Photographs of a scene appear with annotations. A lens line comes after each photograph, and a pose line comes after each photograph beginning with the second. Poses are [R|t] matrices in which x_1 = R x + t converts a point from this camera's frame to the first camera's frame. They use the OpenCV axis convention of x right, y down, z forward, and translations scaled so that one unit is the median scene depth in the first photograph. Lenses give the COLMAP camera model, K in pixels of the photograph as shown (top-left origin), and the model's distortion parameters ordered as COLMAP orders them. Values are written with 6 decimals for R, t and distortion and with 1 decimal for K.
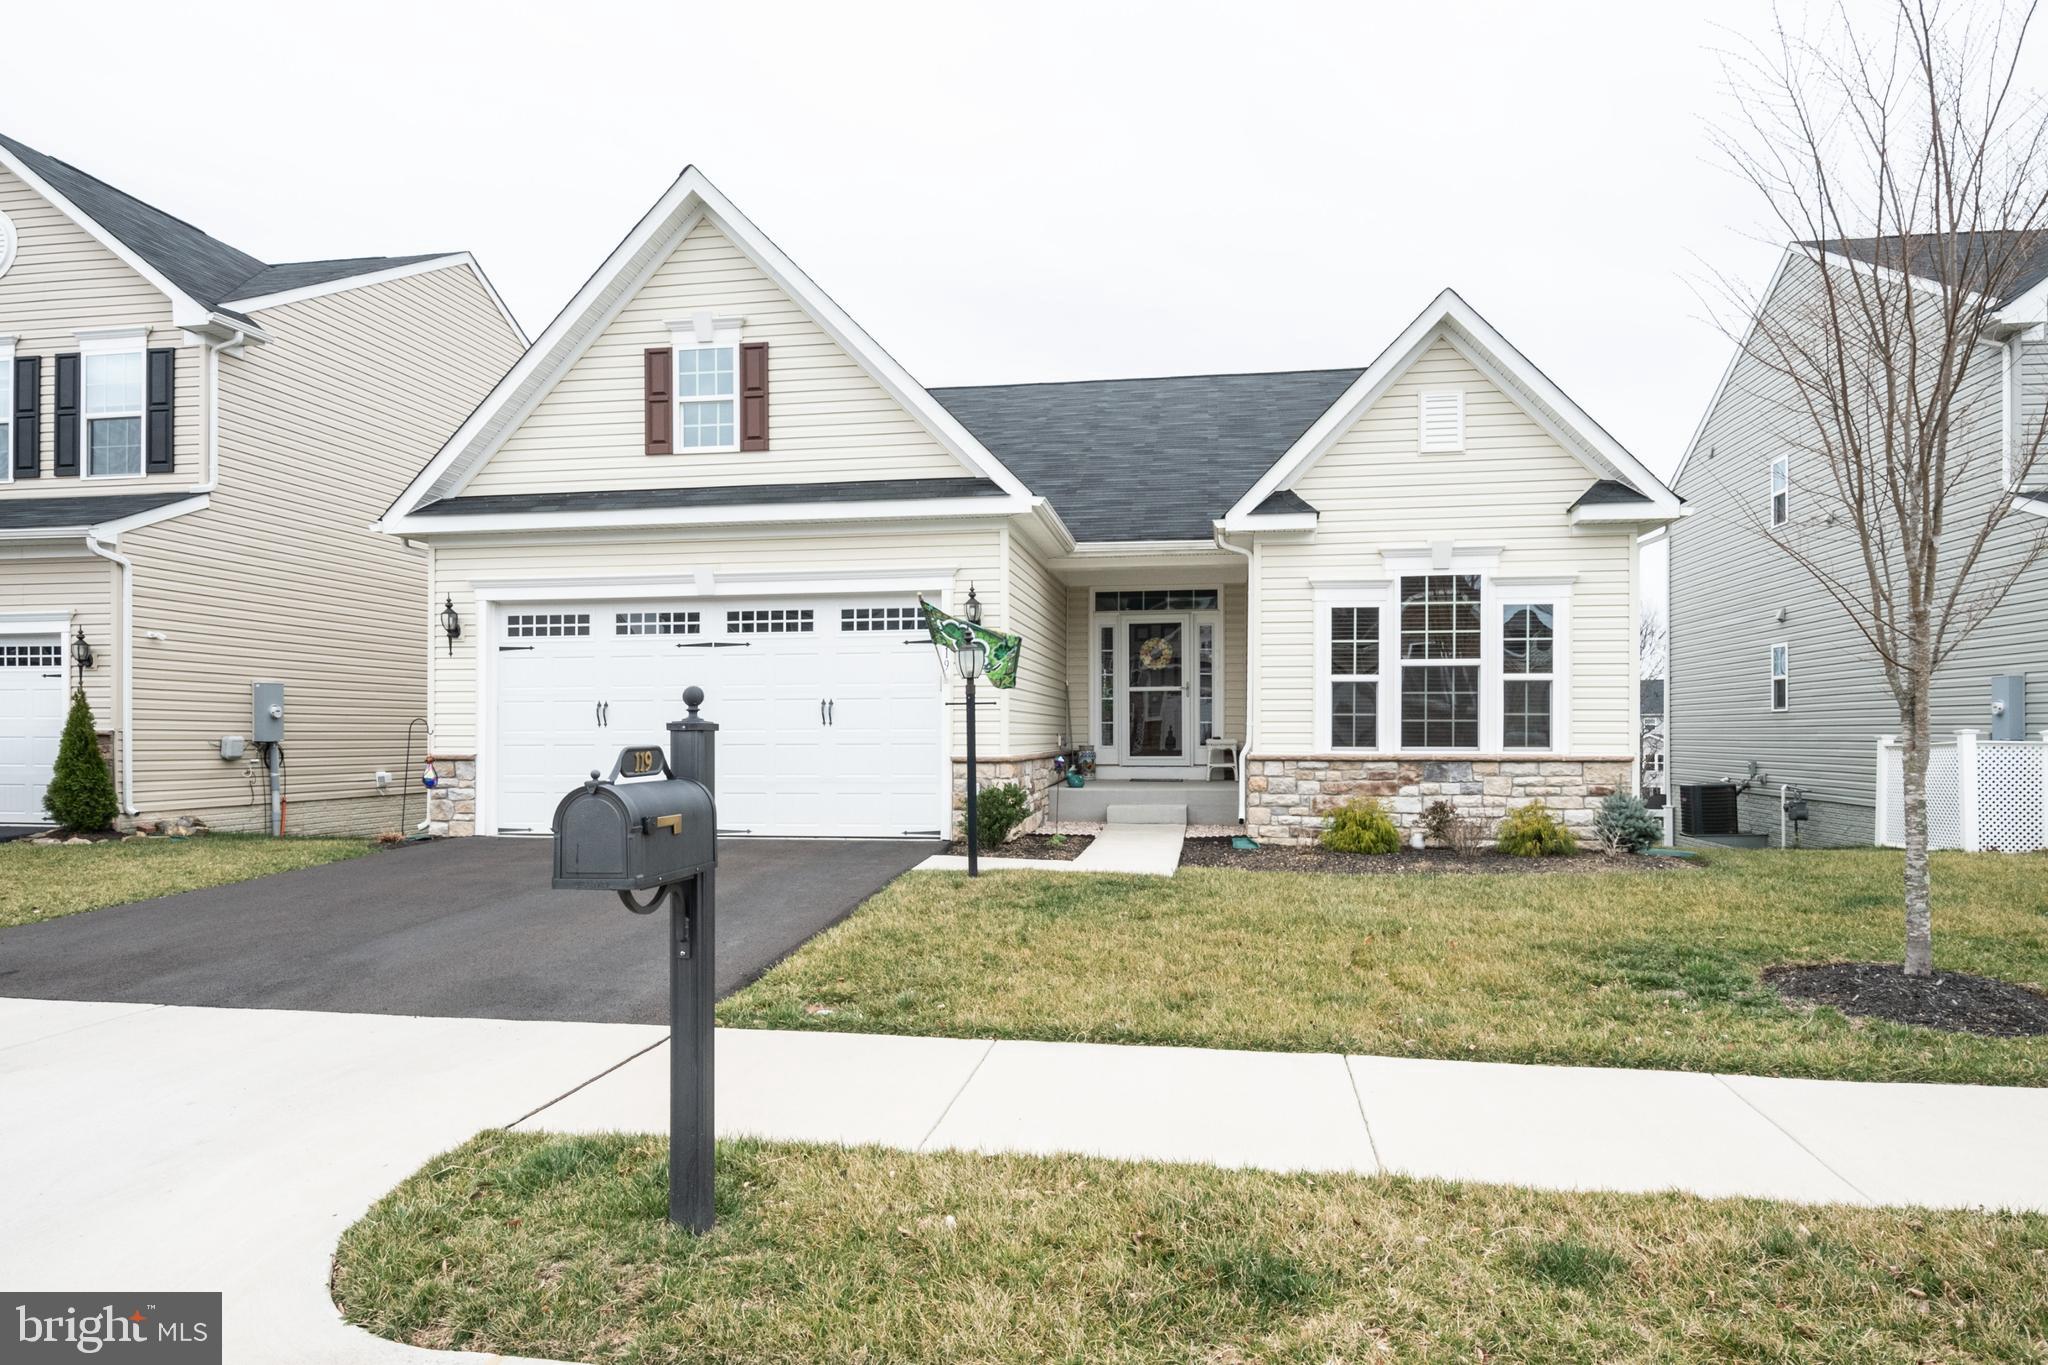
lens RADIAL K [[1254.4, 0, 1033.6], [0, 1254.4, 719.9], [0, 0, 1]] dist [0.010770, -0.008241]
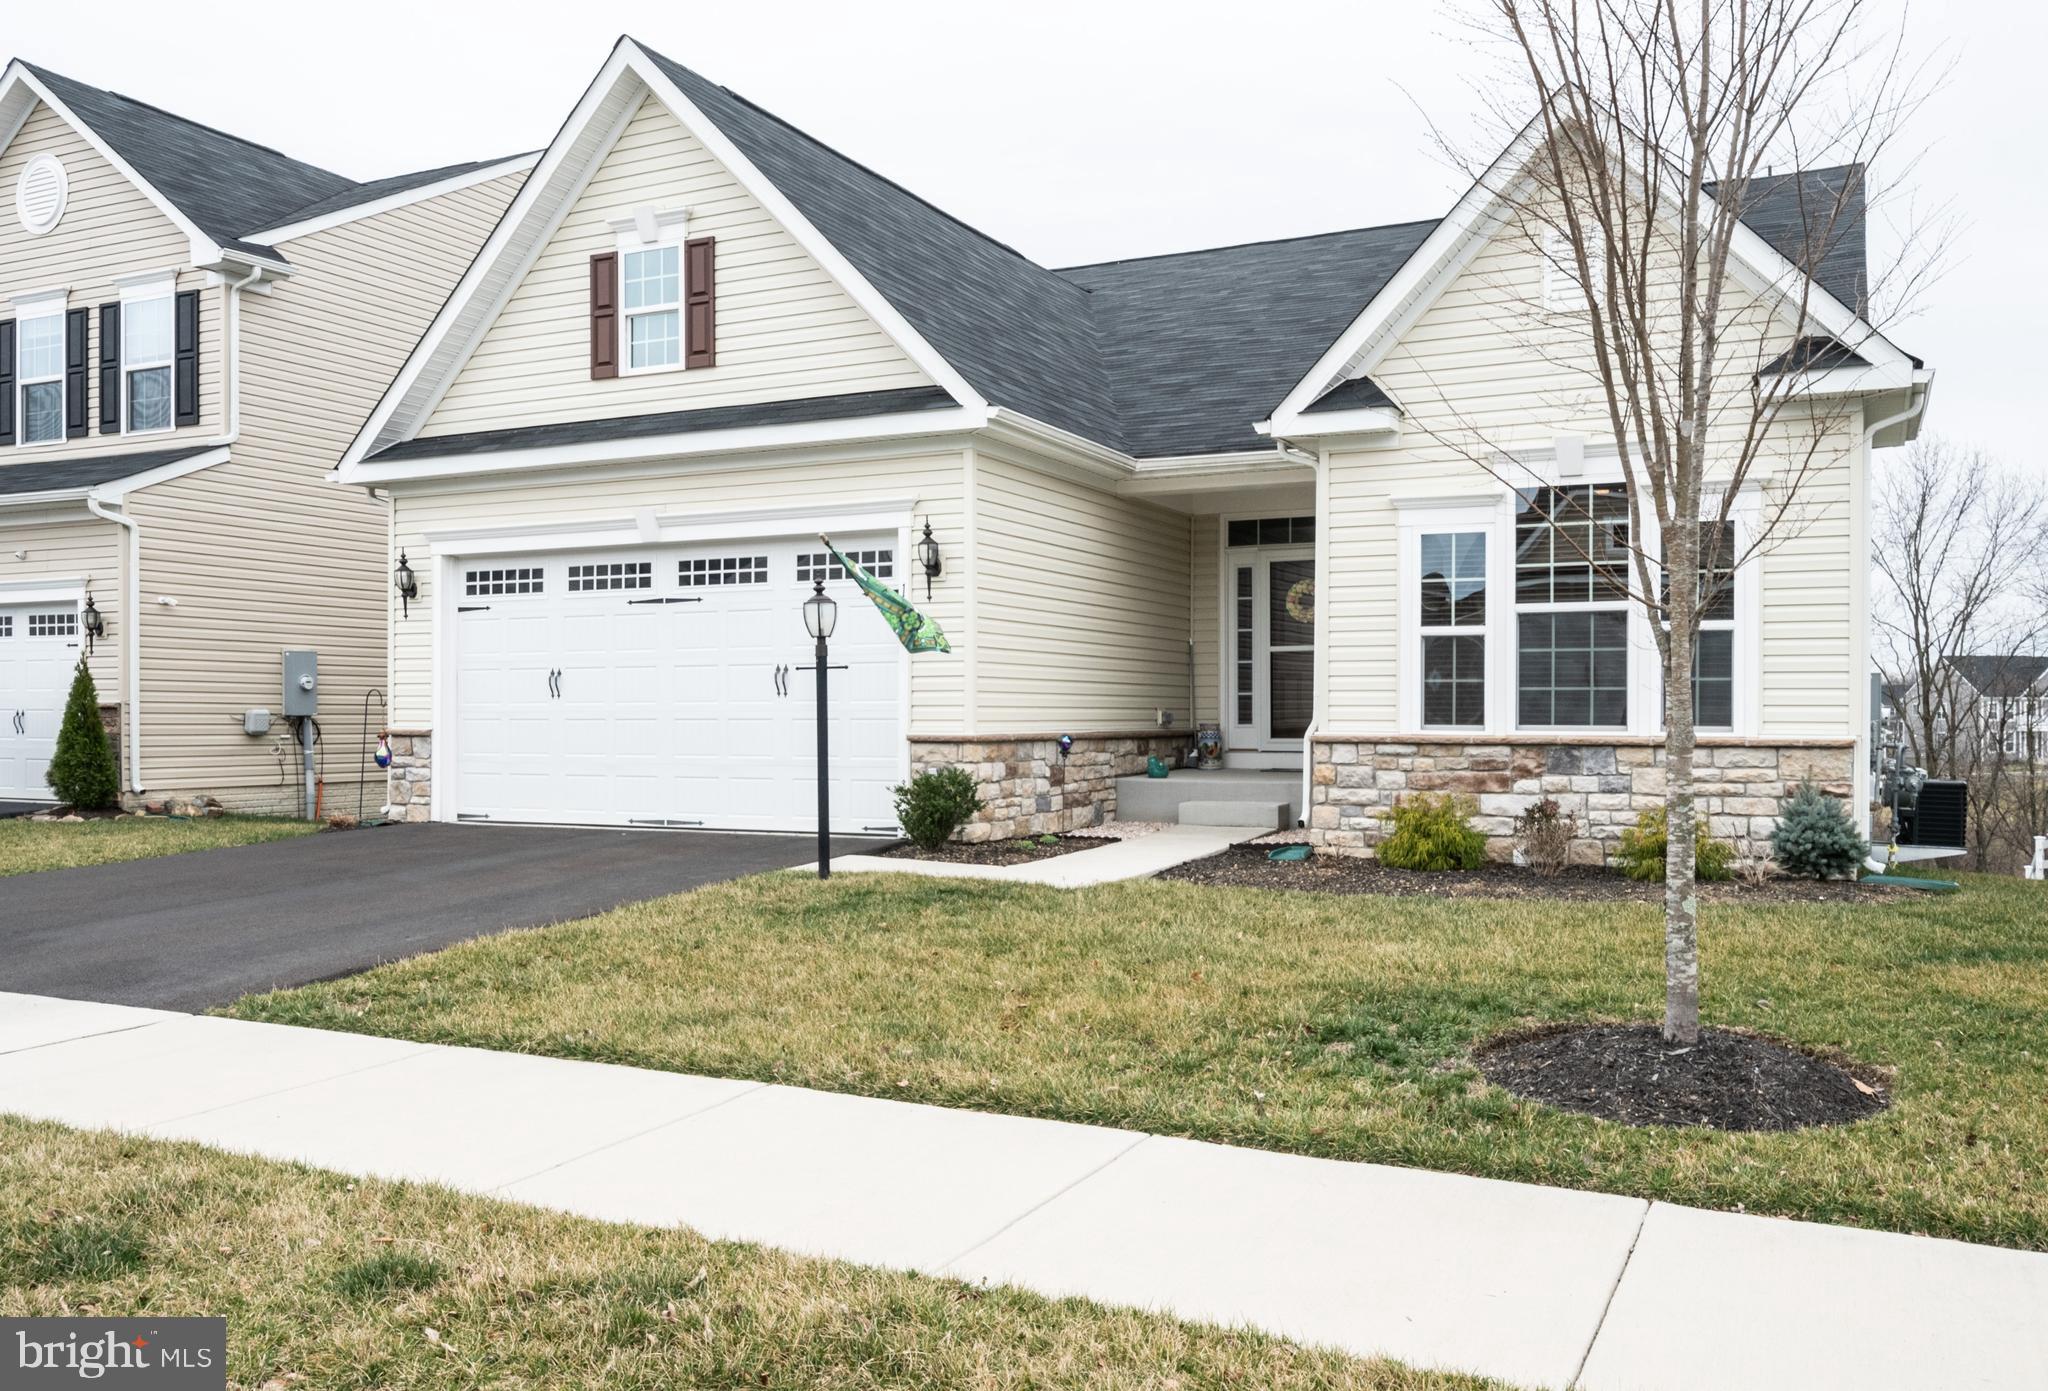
lens RADIAL K [[1681.4, 0, 1023.9], [0, 1681.4, 702.5], [0, 0, 1]] dist [0.008463, 0.017965]
pose [[0.954936, -0.000006, -0.296811, 0.306723], [0.001501, 0.999987, 0.004808, 0.003354], [0.296808, -0.005037, 0.954924, -0.006821]]
